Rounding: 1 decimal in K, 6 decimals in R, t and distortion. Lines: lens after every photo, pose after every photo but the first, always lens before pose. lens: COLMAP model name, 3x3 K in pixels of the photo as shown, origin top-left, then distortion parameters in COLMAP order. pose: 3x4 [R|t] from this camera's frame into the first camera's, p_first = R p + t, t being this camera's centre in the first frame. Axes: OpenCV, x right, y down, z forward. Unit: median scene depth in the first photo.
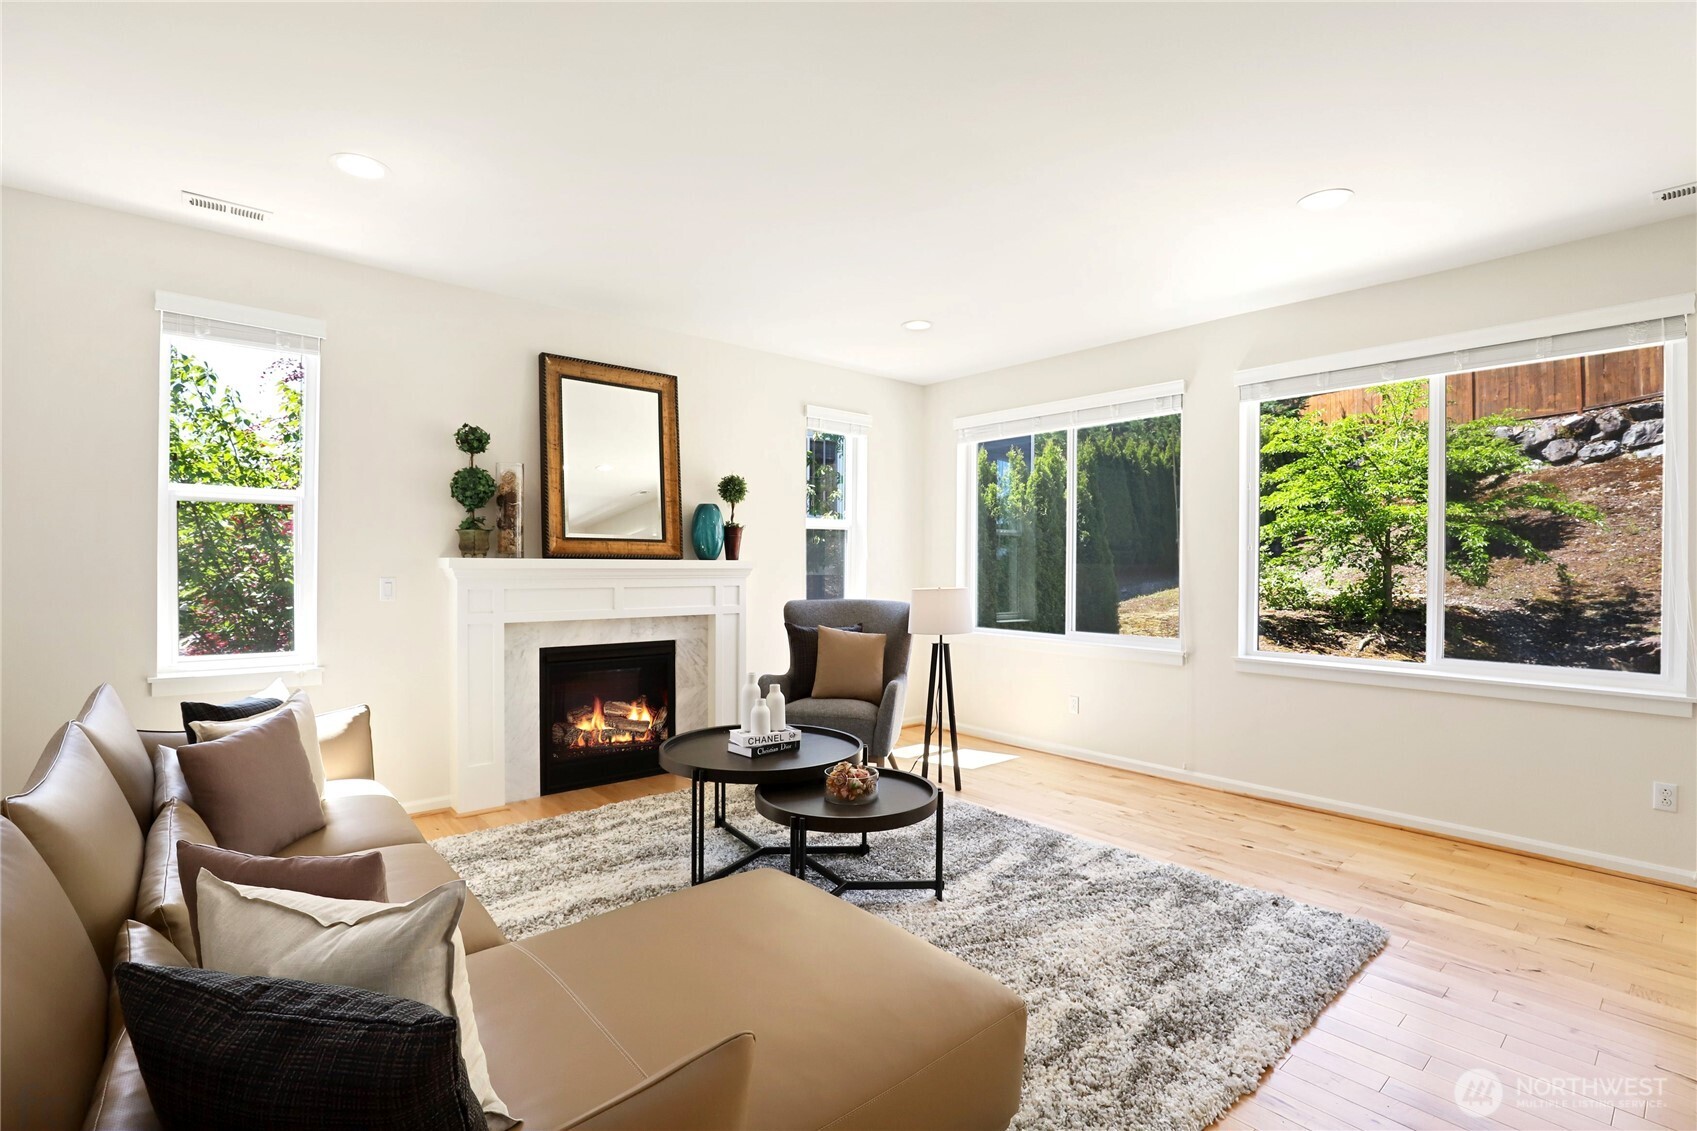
lens RADIAL K [[774.9, 0, 858.5], [0, 774.9, 566.7], [0, 0, 1]] dist [-0.036666, 0.007679]
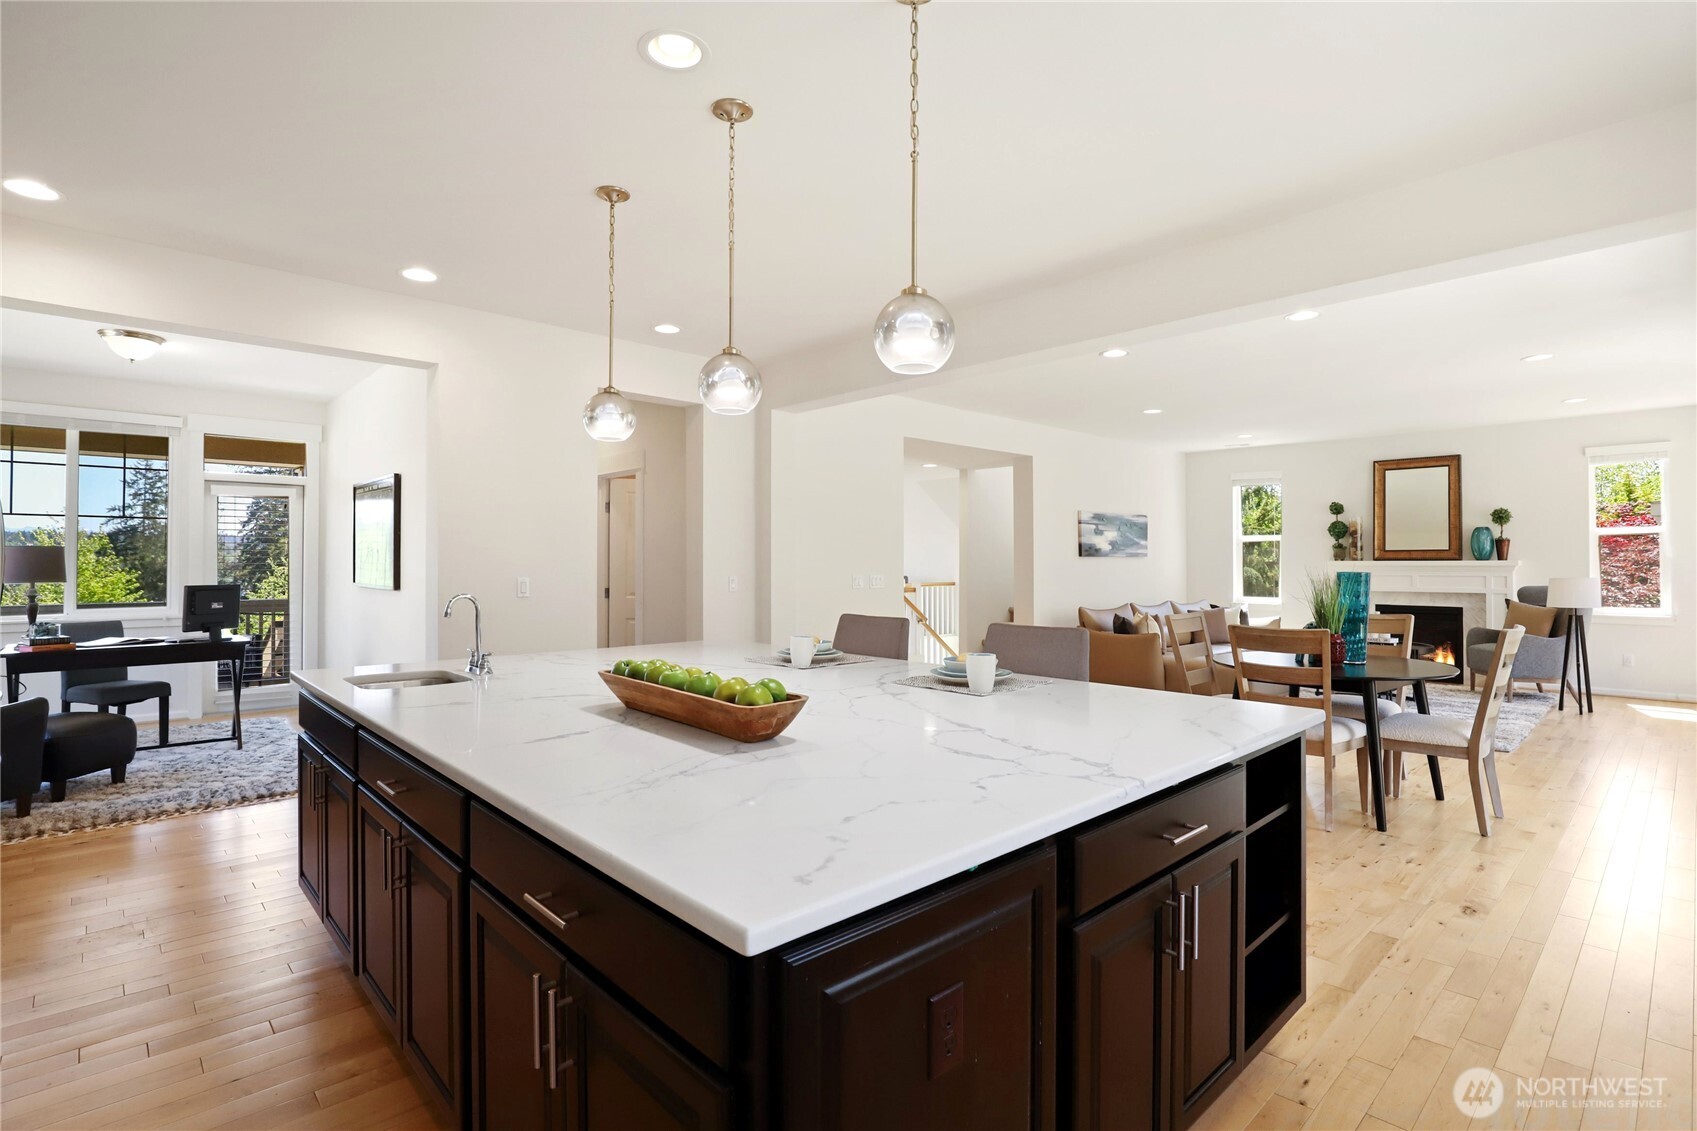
lens RADIAL K [[820.7, 0, 859.7], [0, 820.7, 551.8], [0, 0, 1]] dist [-0.022261, 0.000567]
pose [[0.042839, -0.018507, -0.998911, 1.567589], [-0.000108, 0.999828, -0.018528, 0.005263], [0.999082, 0.000902, 0.042830, -0.434853]]
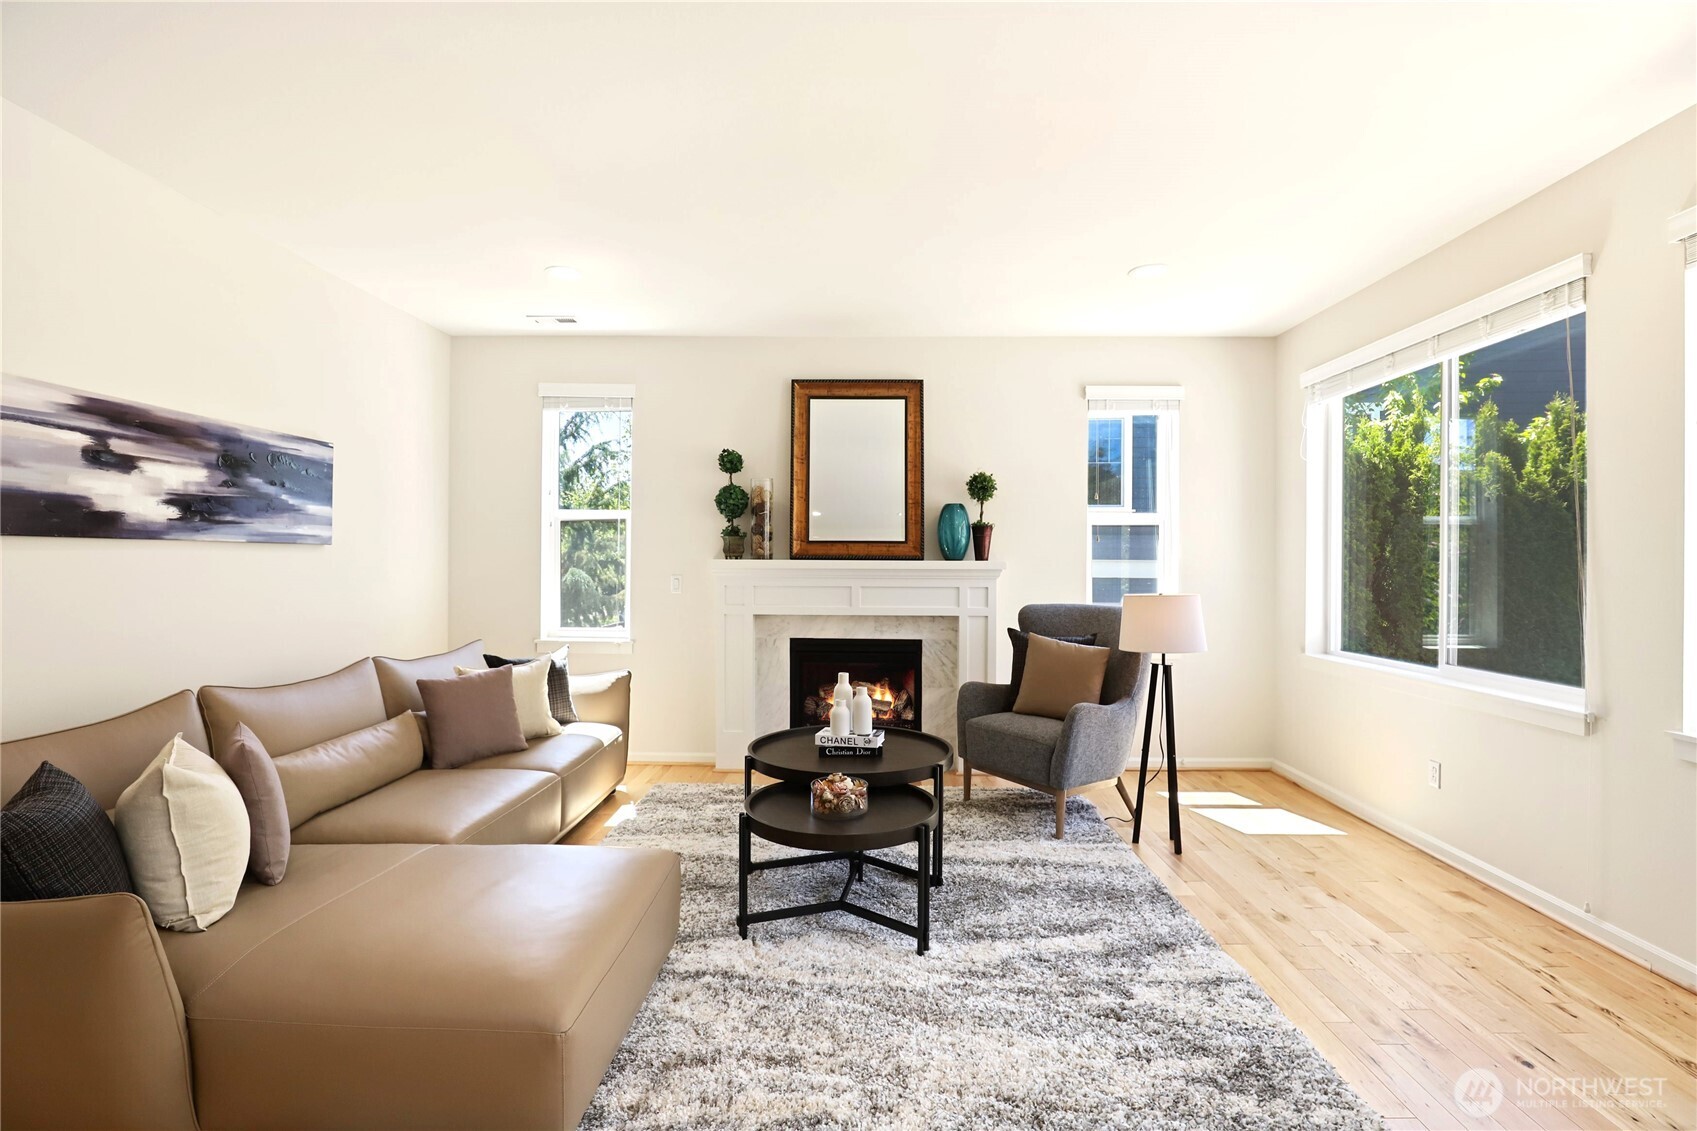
lens RADIAL K [[774.9, 0, 858.5], [0, 774.9, 566.7], [0, 0, 1]] dist [-0.036666, 0.007679]
pose [[0.740768, 0.000803, -0.671760, 0.397781], [-0.002925, 0.999994, -0.002030, 0.001487], [0.671754, 0.003469, 0.740766, 0.198676]]
